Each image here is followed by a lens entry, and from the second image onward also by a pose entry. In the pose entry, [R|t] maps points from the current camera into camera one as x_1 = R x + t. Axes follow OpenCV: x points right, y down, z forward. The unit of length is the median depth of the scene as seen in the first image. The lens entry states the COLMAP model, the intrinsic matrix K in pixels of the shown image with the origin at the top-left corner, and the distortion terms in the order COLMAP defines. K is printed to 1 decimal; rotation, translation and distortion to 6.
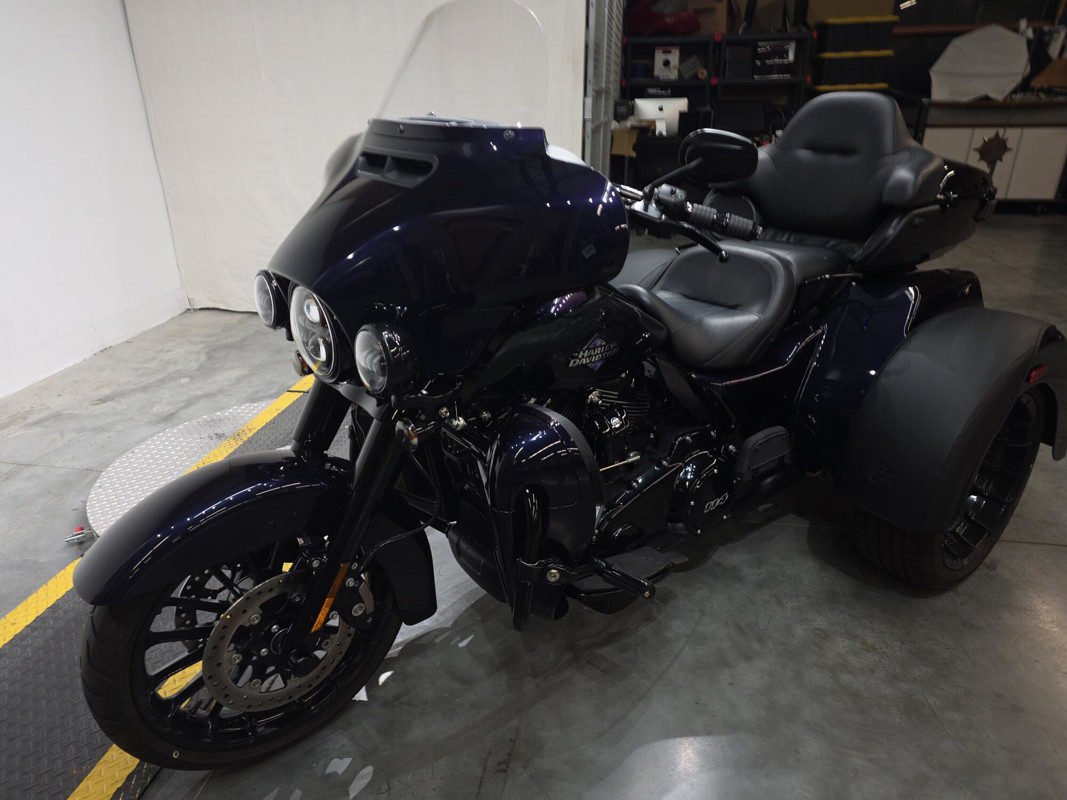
lens RADIAL K [[712.8, 0, 533.6], [0, 712.8, 400.0], [0, 0, 1]] dist [0.031864, -0.013879]
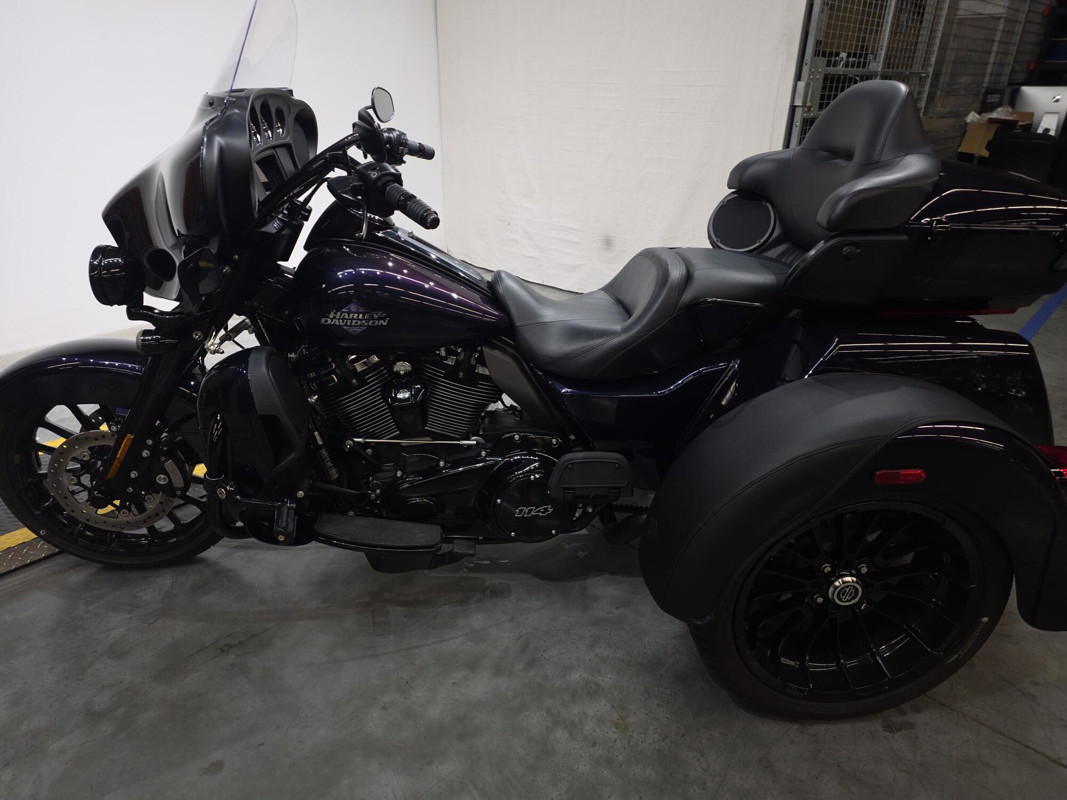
lens RADIAL K [[712.8, 0, 530.5], [0, 712.8, 400.3], [0, 0, 1]] dist [0.031864, -0.013879]
pose [[0.832498, 0.247880, -0.495482, 0.697790], [-0.236508, 0.967747, 0.086769, -0.081503], [0.501010, 0.044951, 0.864274, 0.178138]]
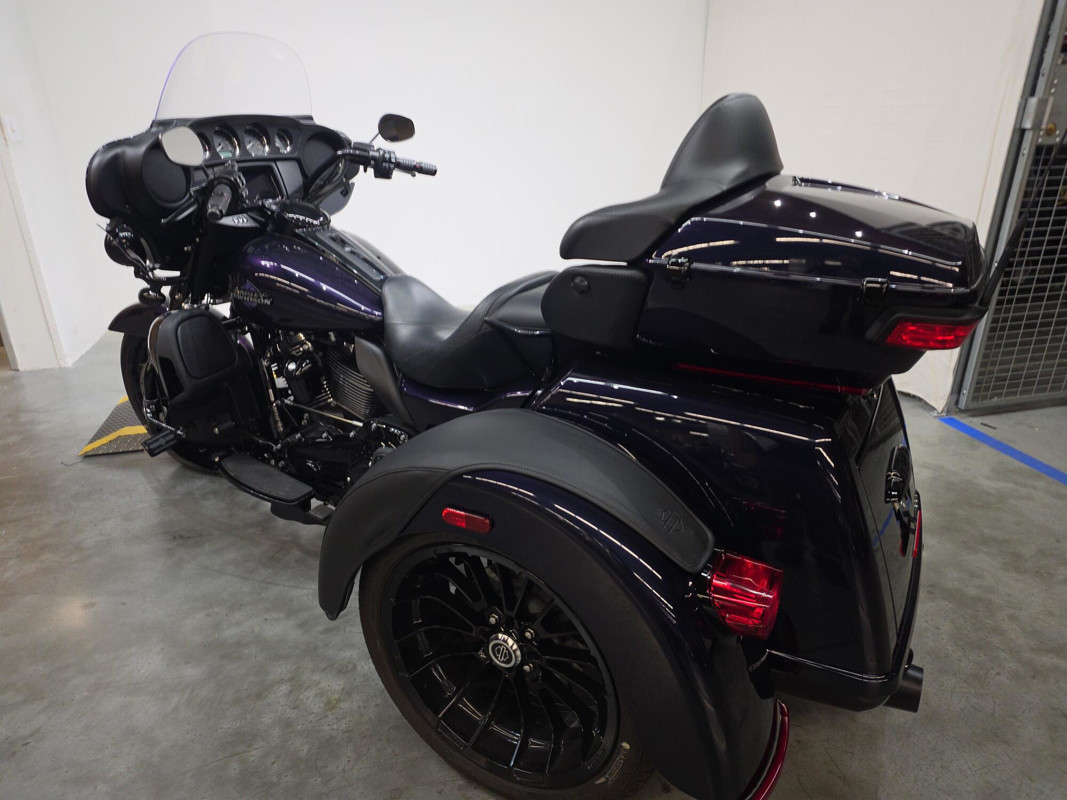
lens RADIAL K [[712.8, 0, 528.7], [0, 712.8, 398.5], [0, 0, 1]] dist [0.031864, -0.013879]
pose [[0.391840, 0.350575, -0.850623, 1.185095], [-0.355310, 0.910489, 0.211575, -0.284152], [0.848656, 0.219331, 0.481329, 0.681288]]
